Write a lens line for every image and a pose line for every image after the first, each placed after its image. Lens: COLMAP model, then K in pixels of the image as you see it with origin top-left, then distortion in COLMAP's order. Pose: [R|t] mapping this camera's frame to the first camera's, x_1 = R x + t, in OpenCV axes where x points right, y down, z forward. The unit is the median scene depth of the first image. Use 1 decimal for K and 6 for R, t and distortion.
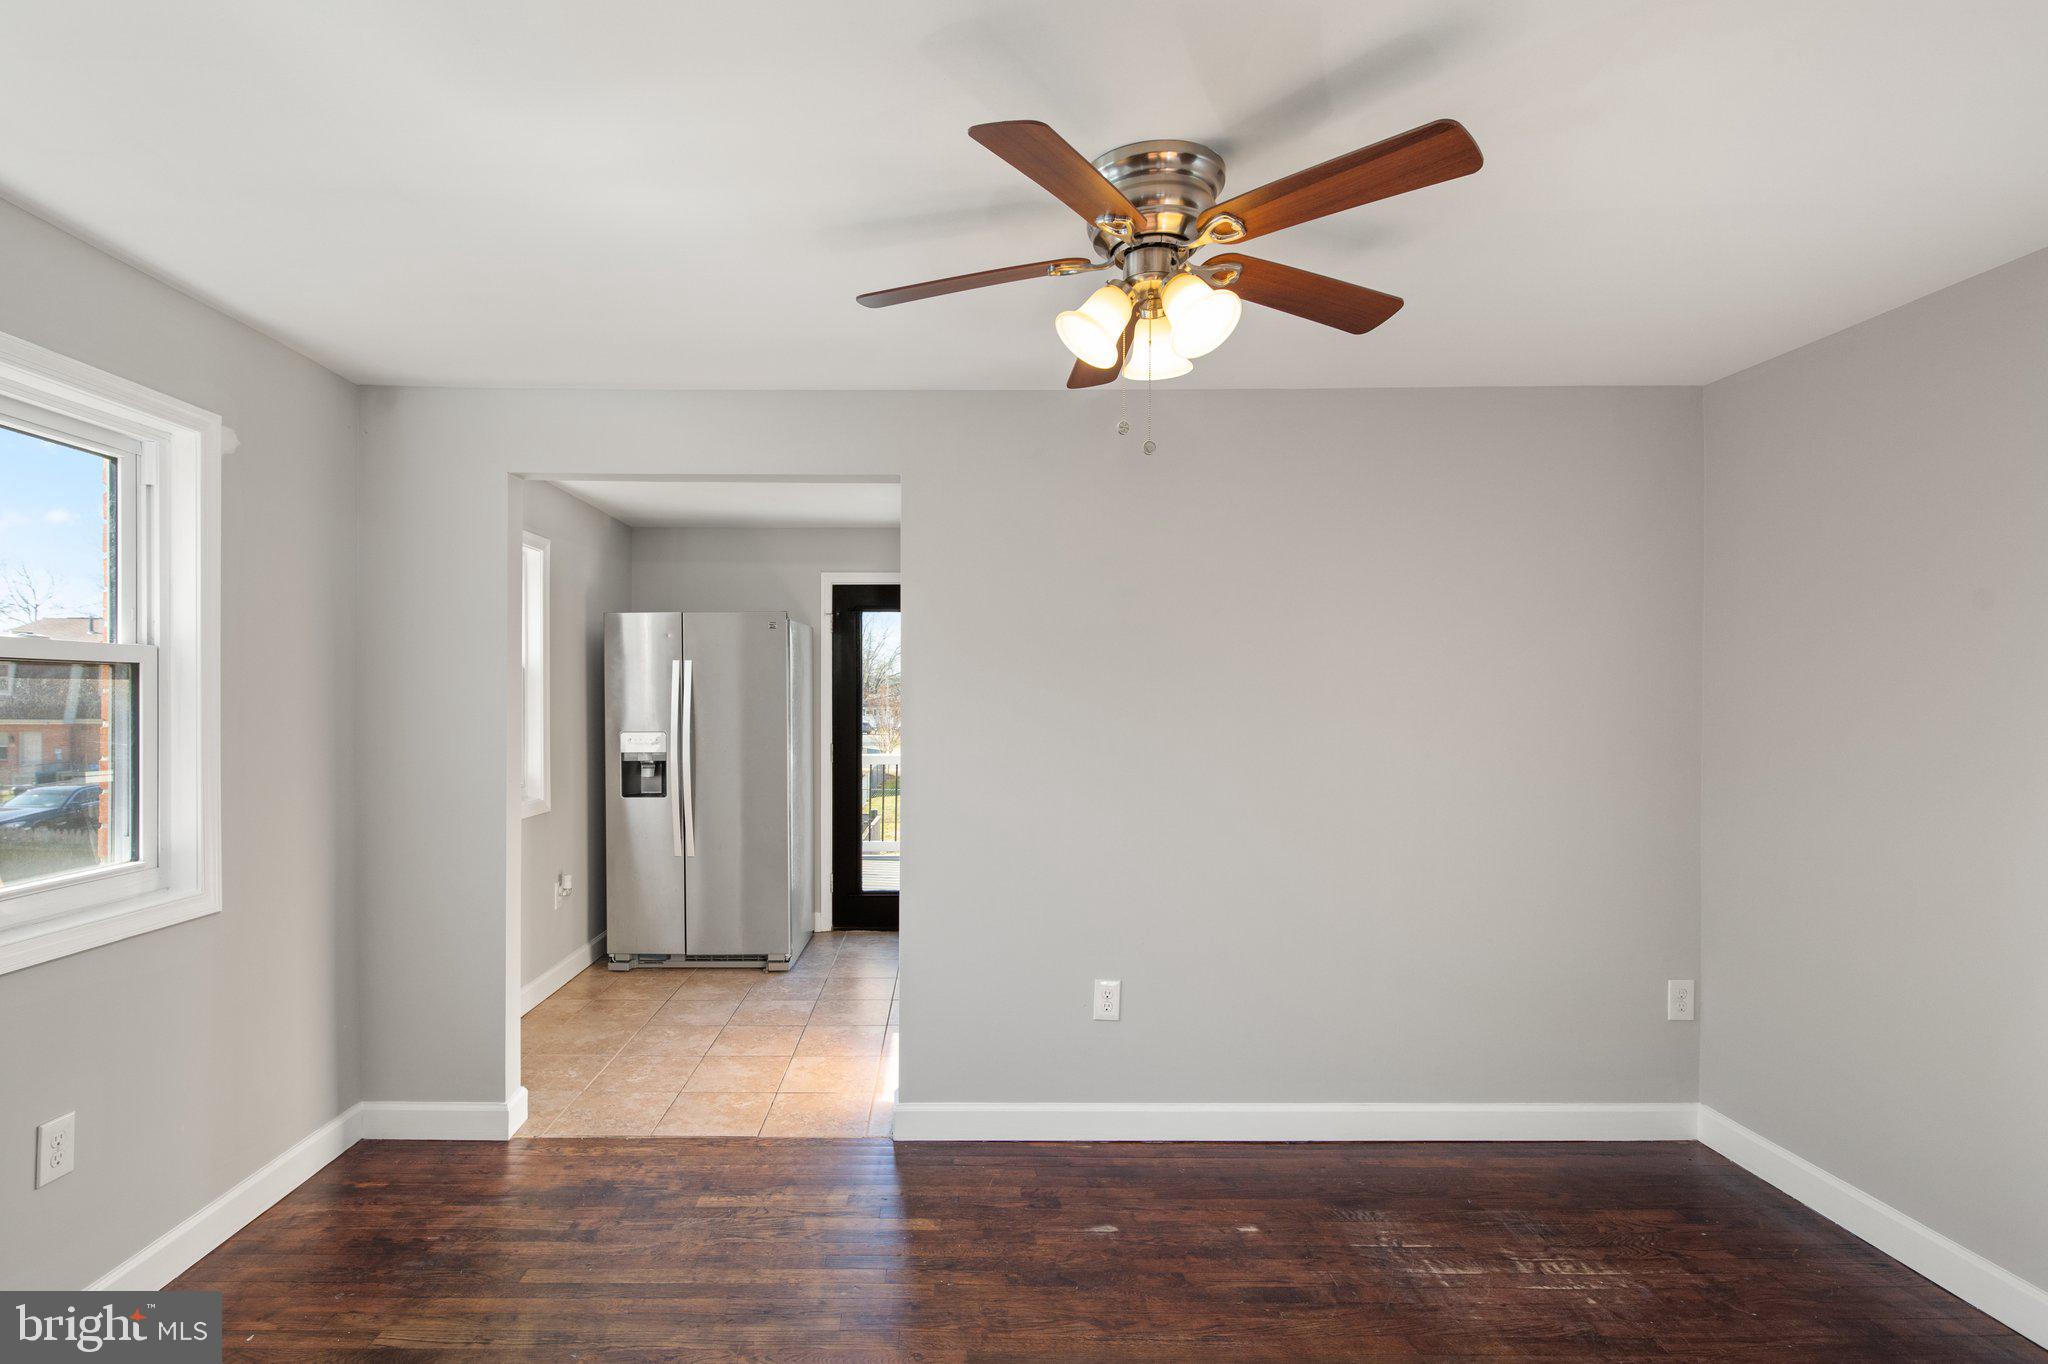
lens RADIAL K [[1007.0, 0, 949.5], [0, 1007.0, 680.4], [0, 0, 1]] dist [-0.000983, -0.000272]
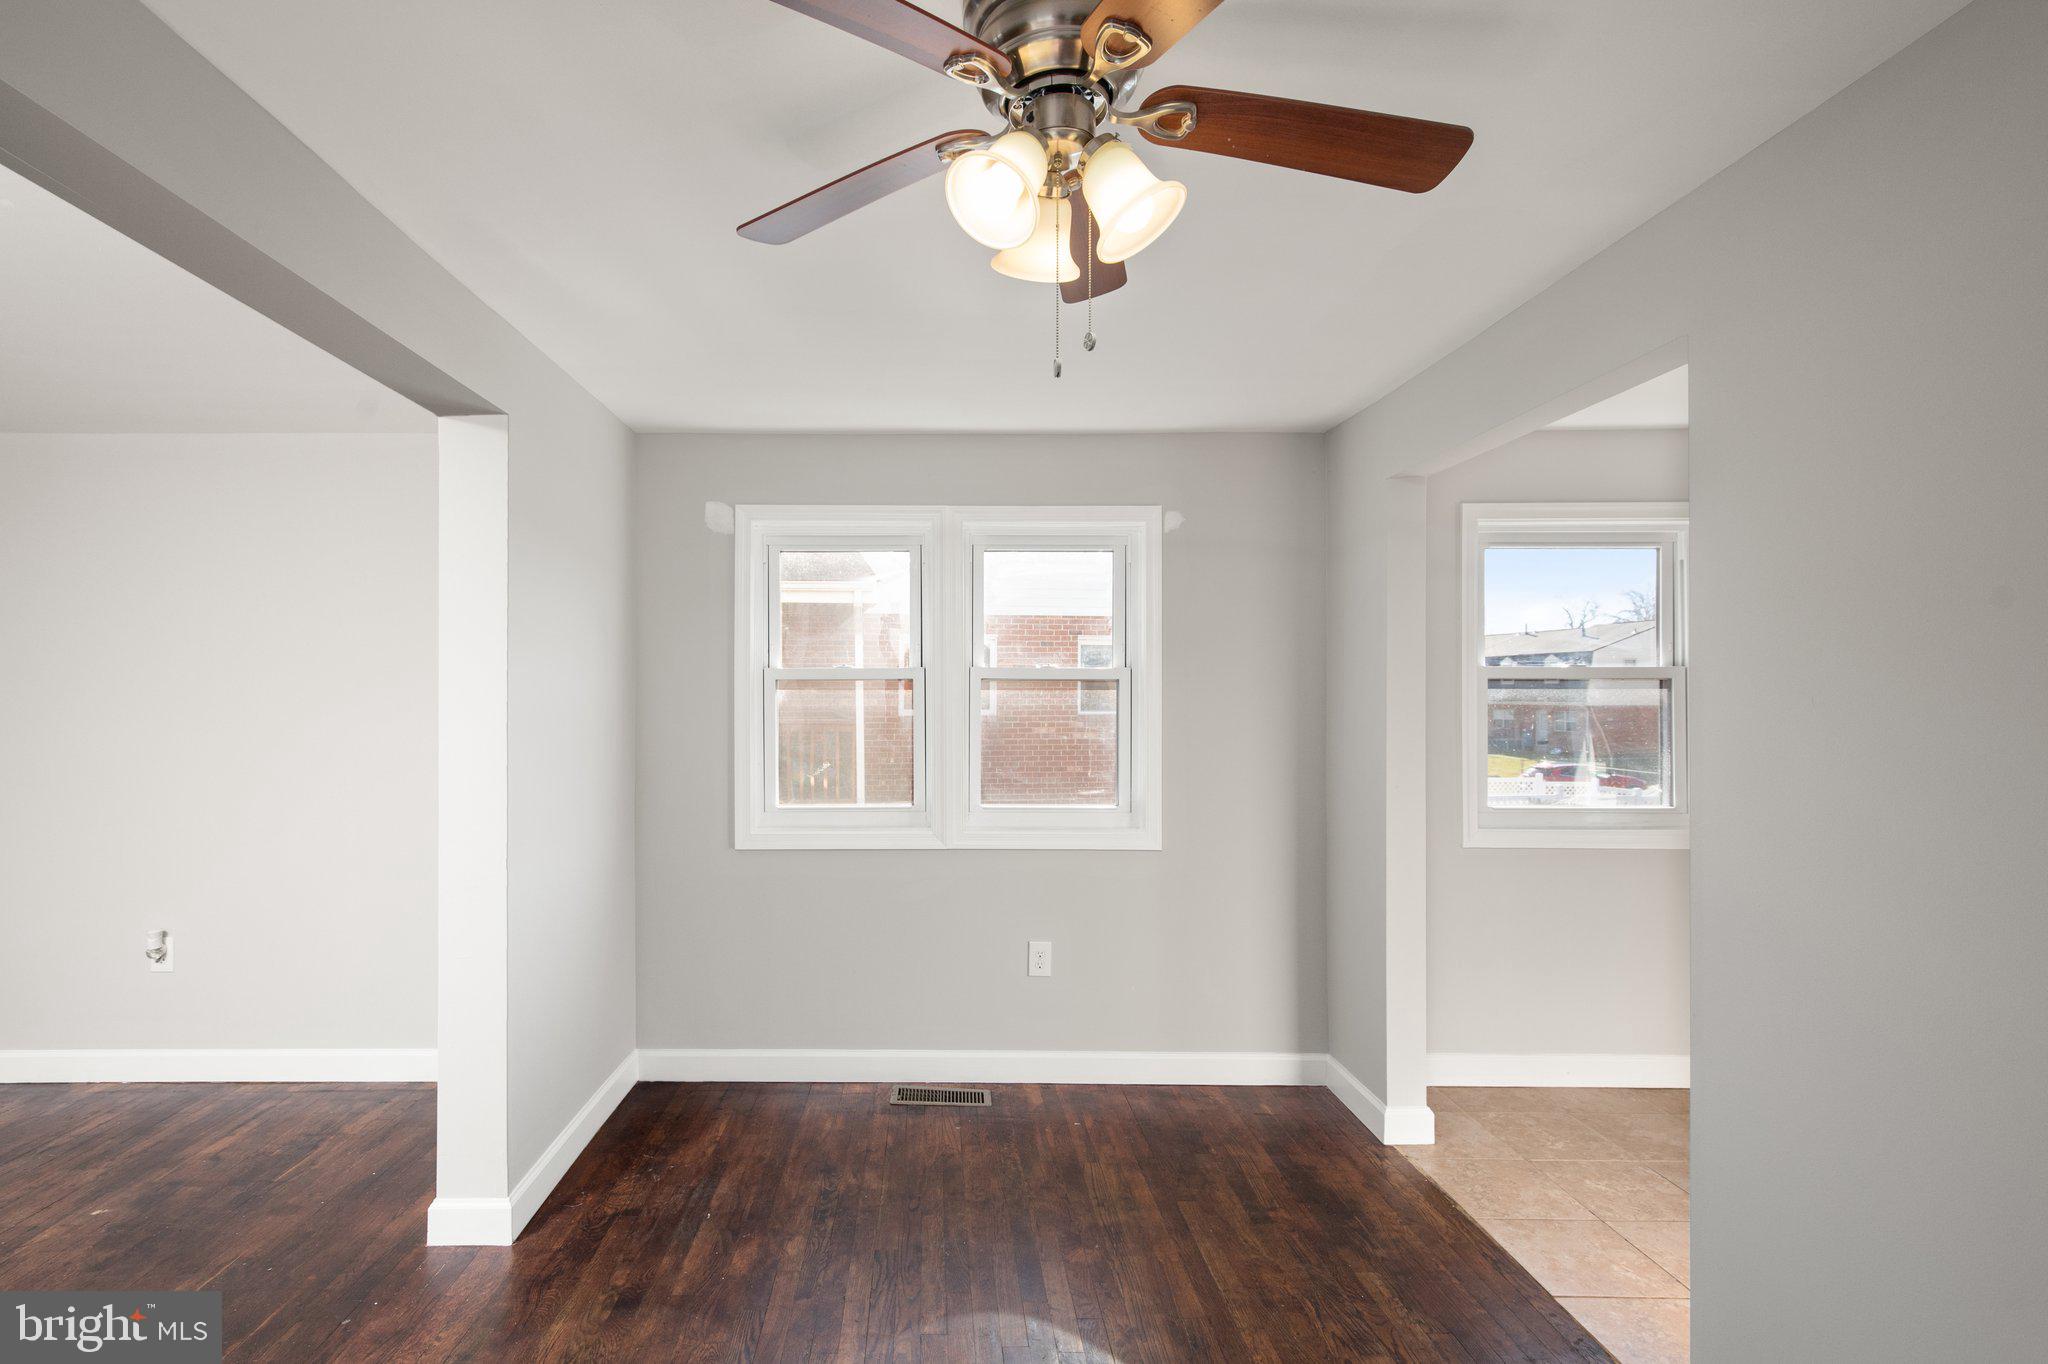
lens RADIAL K [[978.2, 0, 921.1], [0, 978.2, 688.2], [0, 0, 1]] dist [0.001147, 0.000344]
pose [[-0.004976, -0.009384, -0.999944, 0.708179], [0.002174, 0.999954, -0.009395, 0.009544], [0.999985, -0.002221, -0.004955, 0.696152]]
